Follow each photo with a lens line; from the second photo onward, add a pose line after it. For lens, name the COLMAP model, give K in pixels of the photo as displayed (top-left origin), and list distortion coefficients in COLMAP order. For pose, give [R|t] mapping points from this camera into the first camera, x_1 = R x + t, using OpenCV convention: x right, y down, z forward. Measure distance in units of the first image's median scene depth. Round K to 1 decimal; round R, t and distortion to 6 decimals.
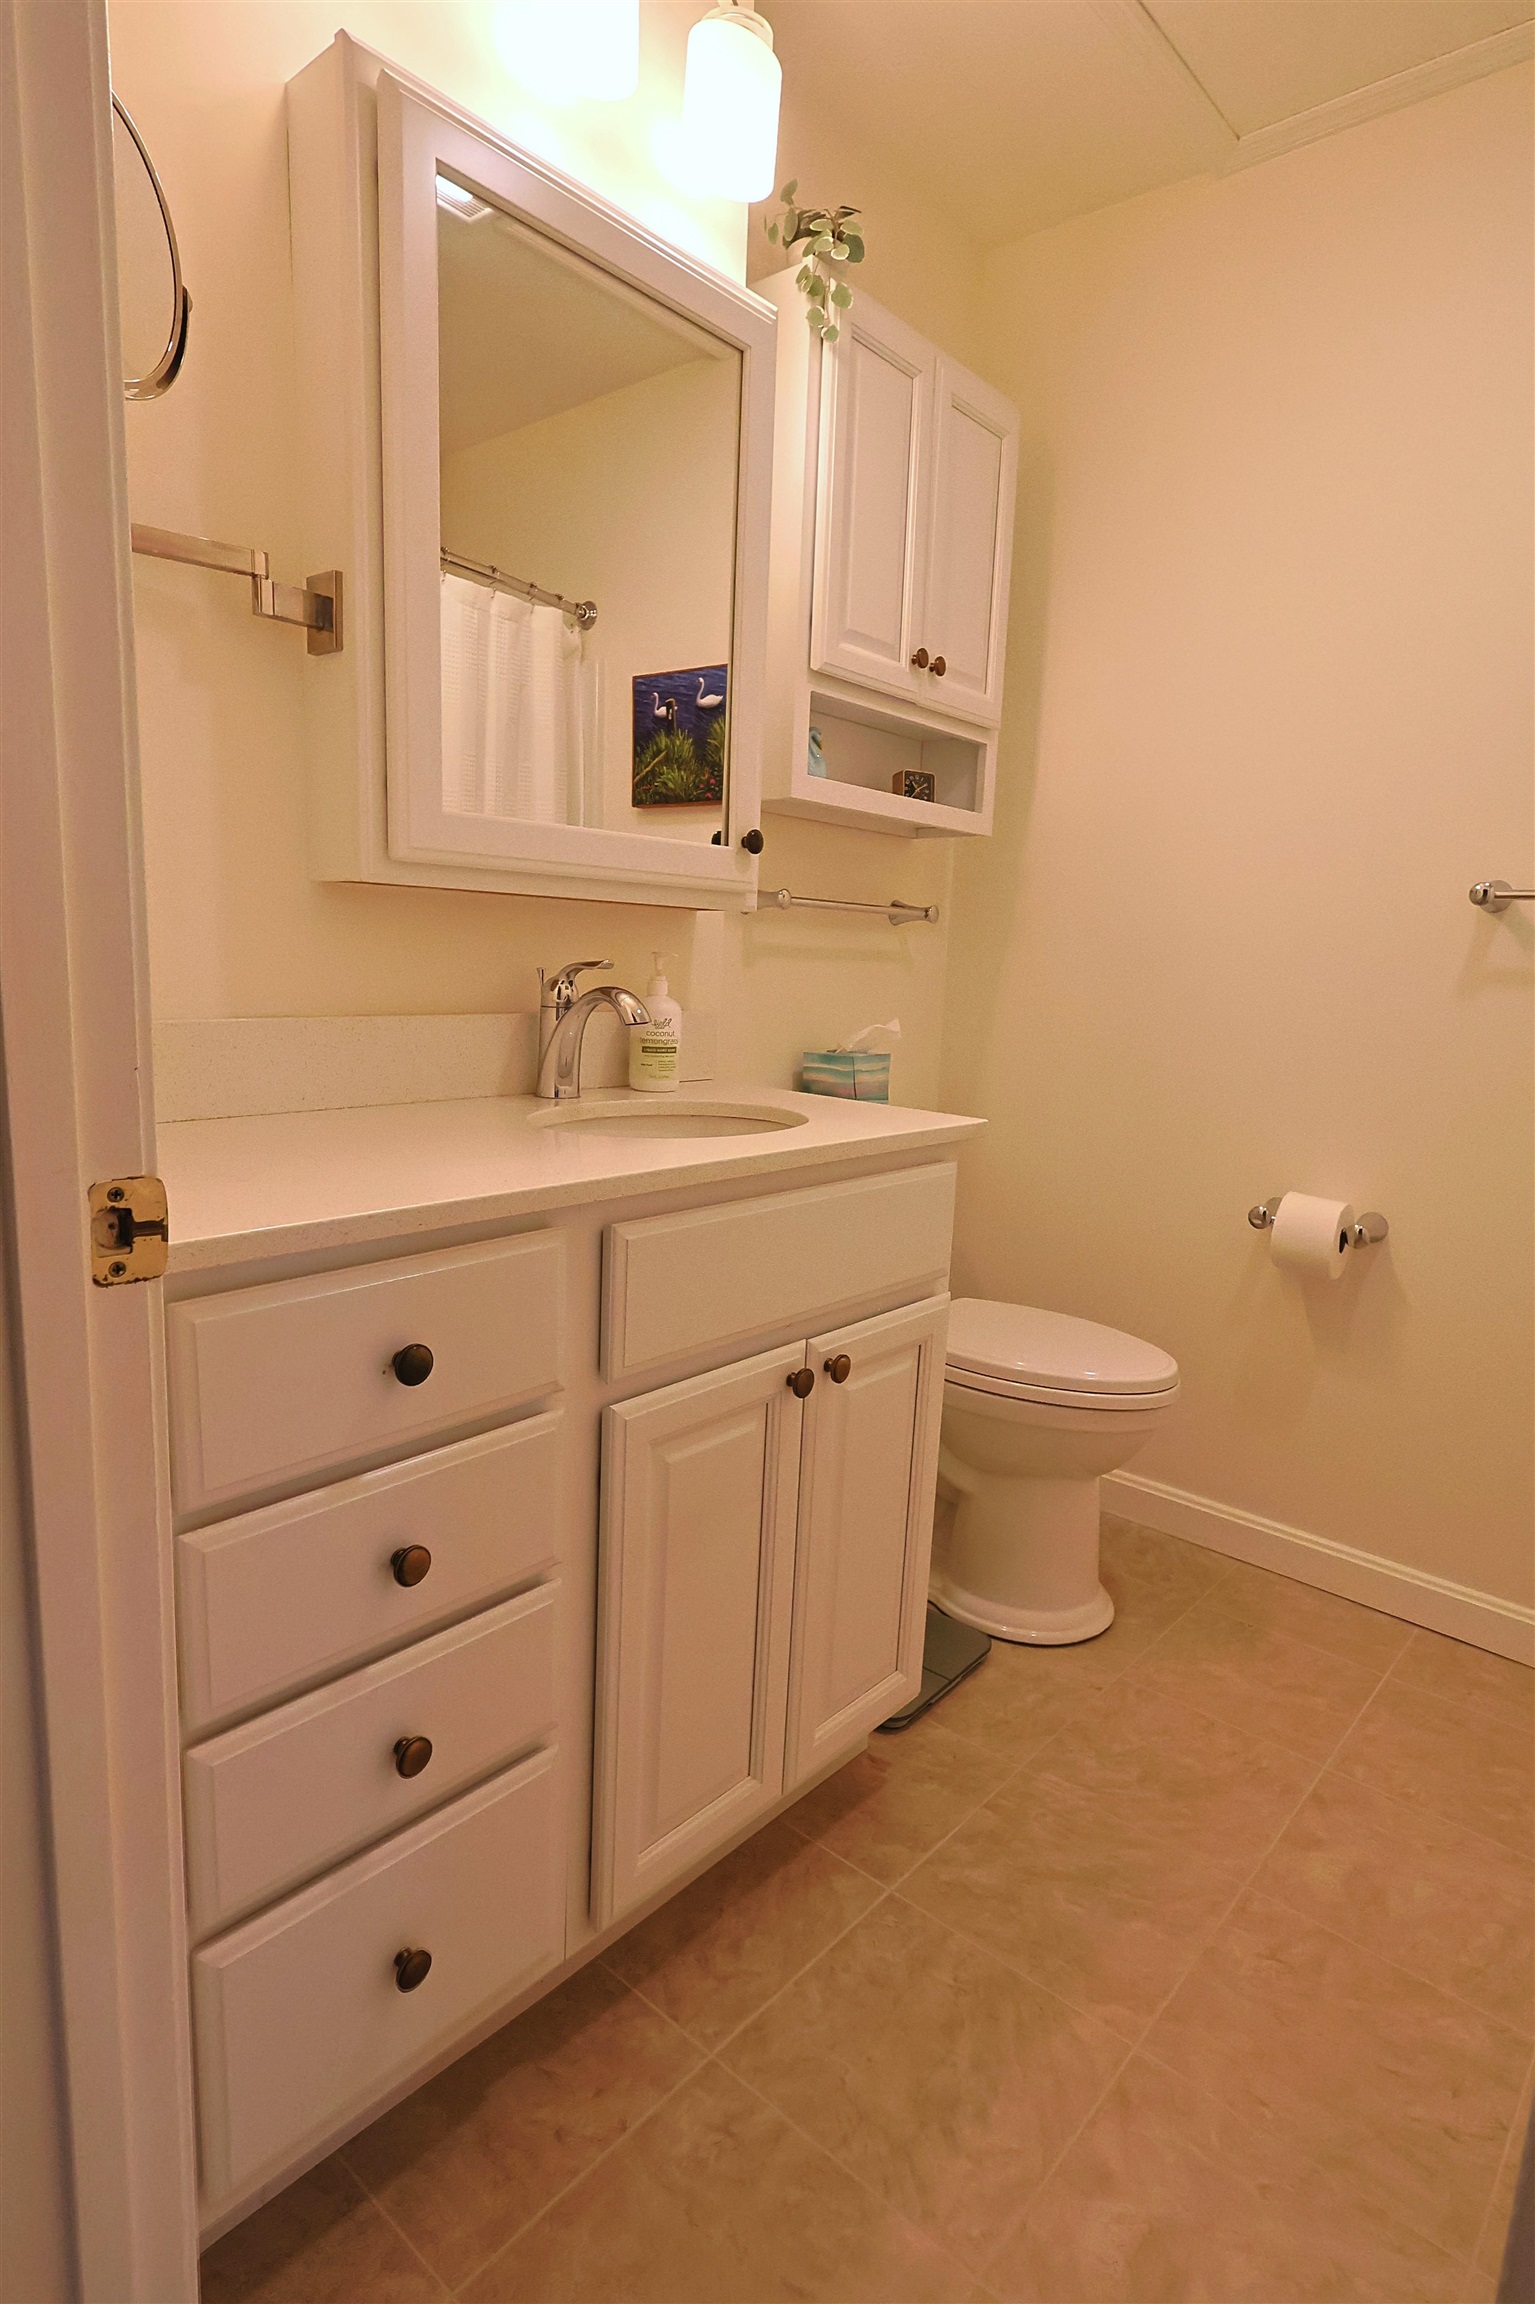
lens RADIAL K [[1195.4, 0, 767.9], [0, 1195.4, 1169.7], [0, 0, 1]] dist [-0.001996, -0.001295]
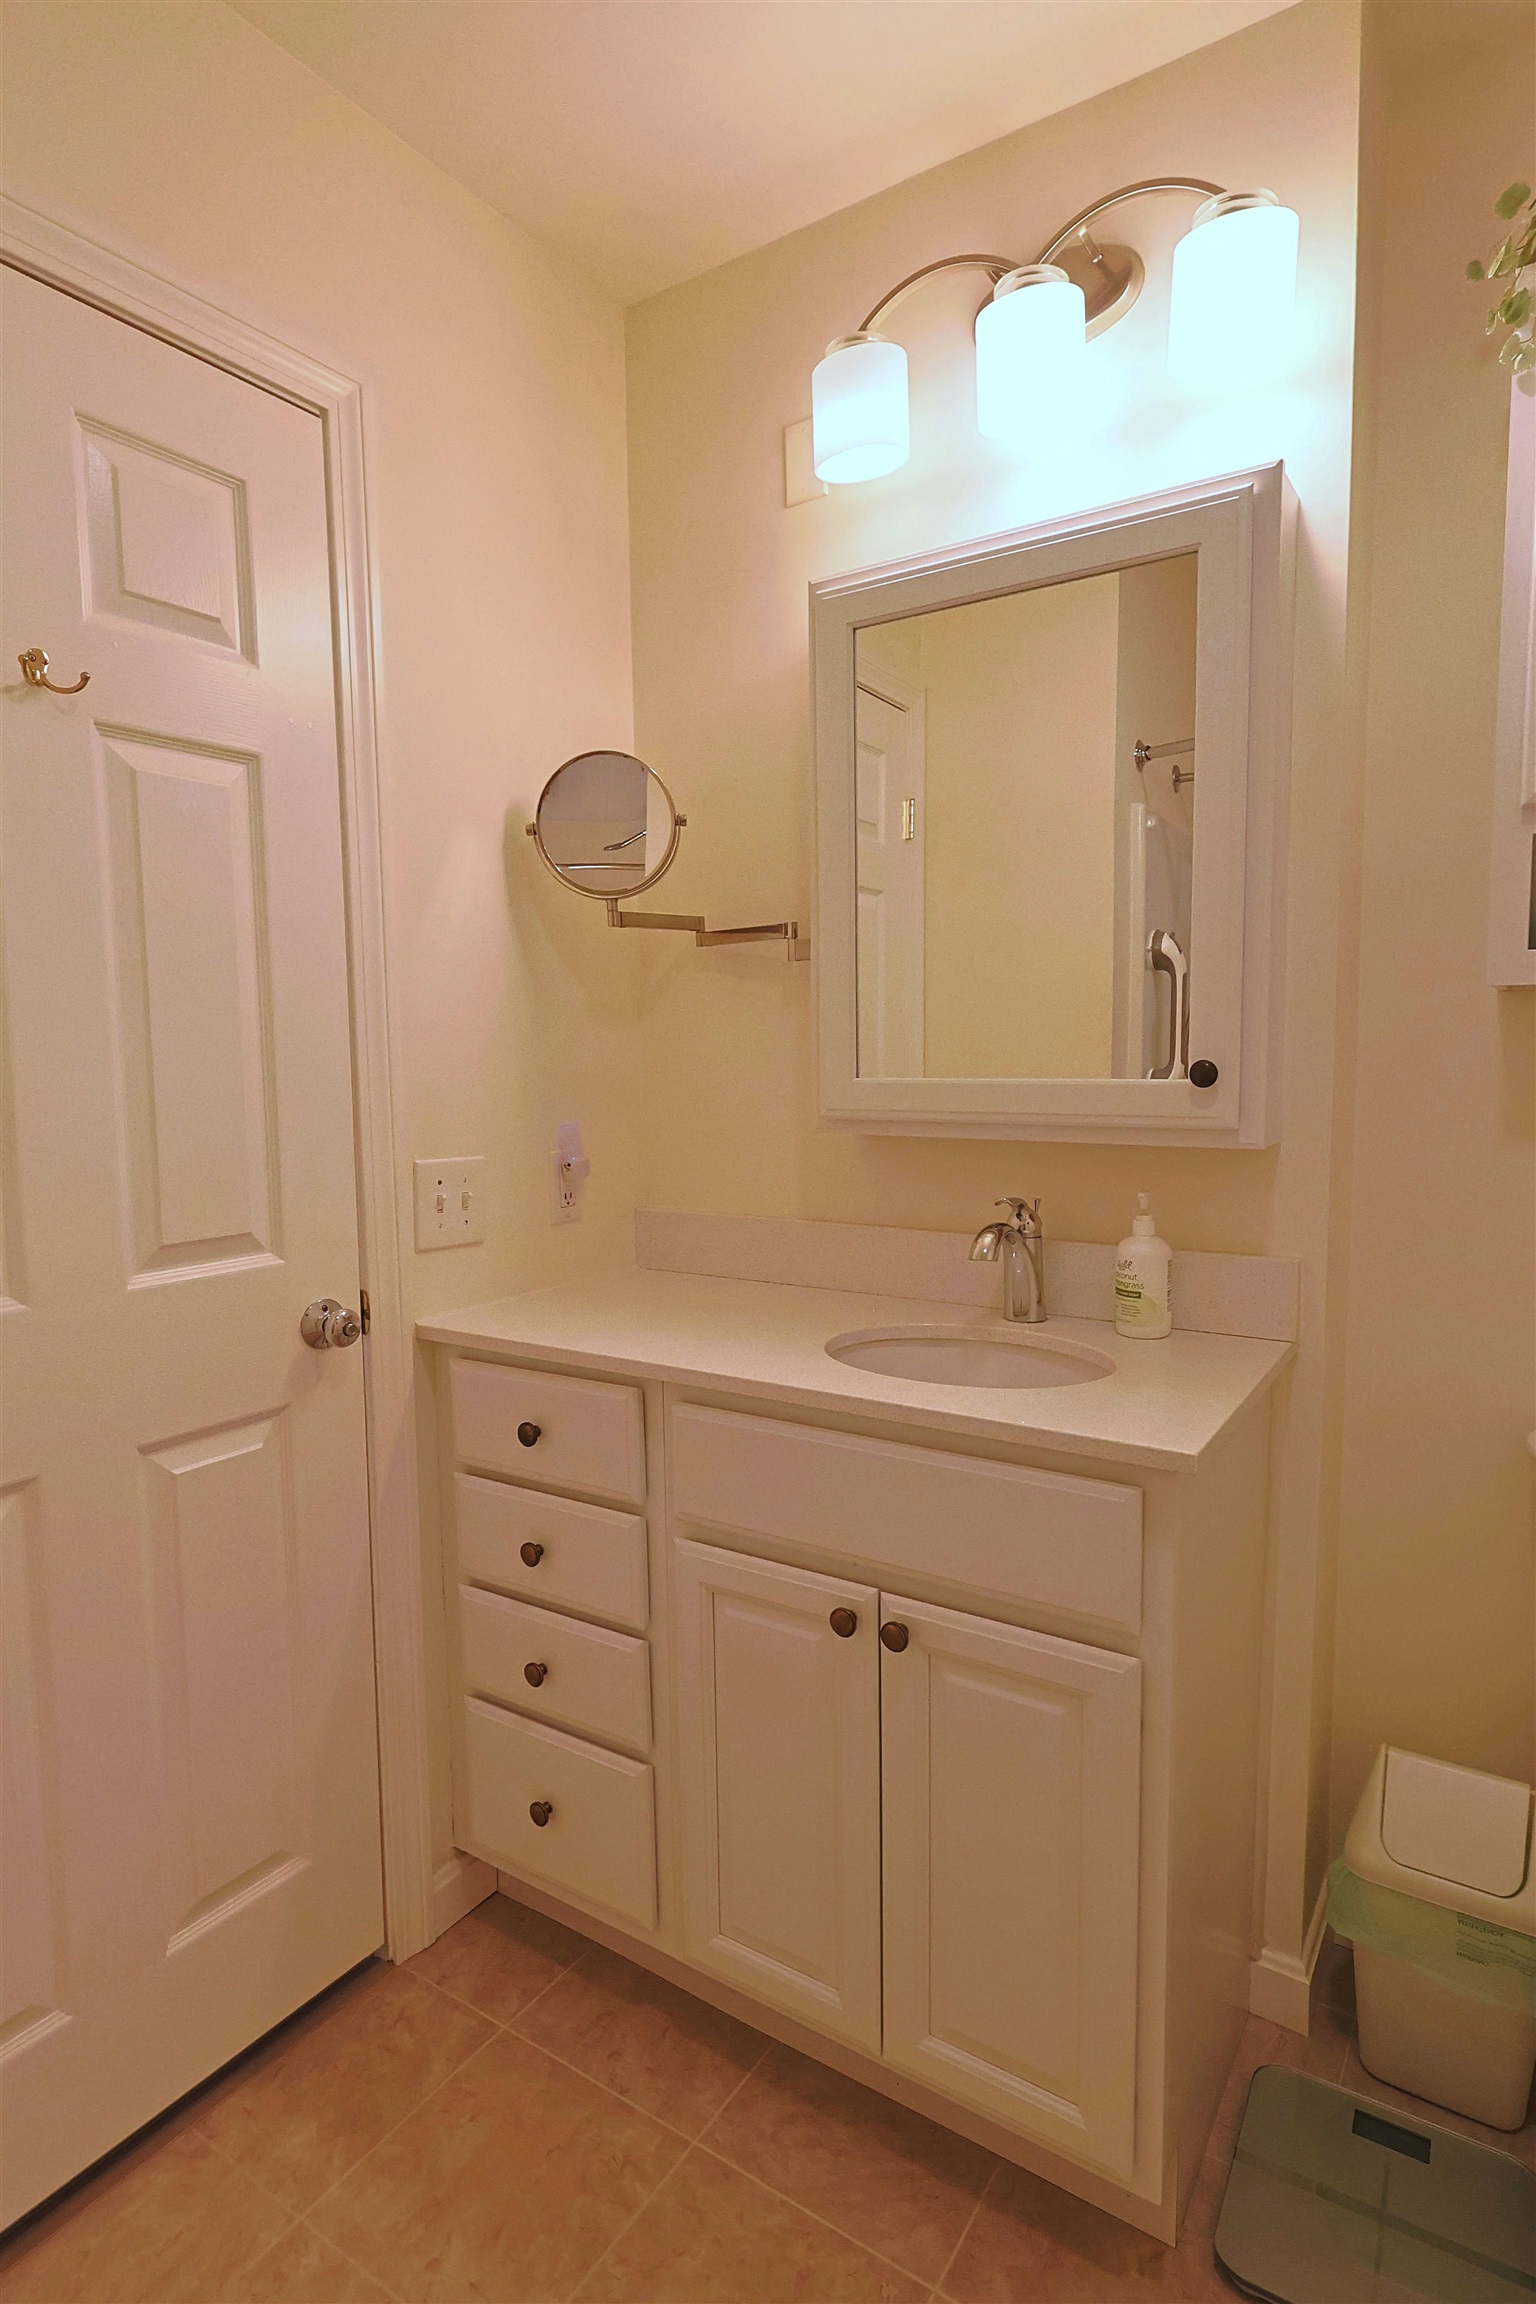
lens RADIAL K [[1207.2, 0, 770.8], [0, 1207.2, 1156.0], [0, 0, 1]] dist [-0.003593, 0.003387]
pose [[0.155259, 0.051259, -0.986543, 1.042995], [-0.164019, 0.986129, 0.025425, -0.240369], [0.974162, 0.157864, 0.161513, 0.709454]]
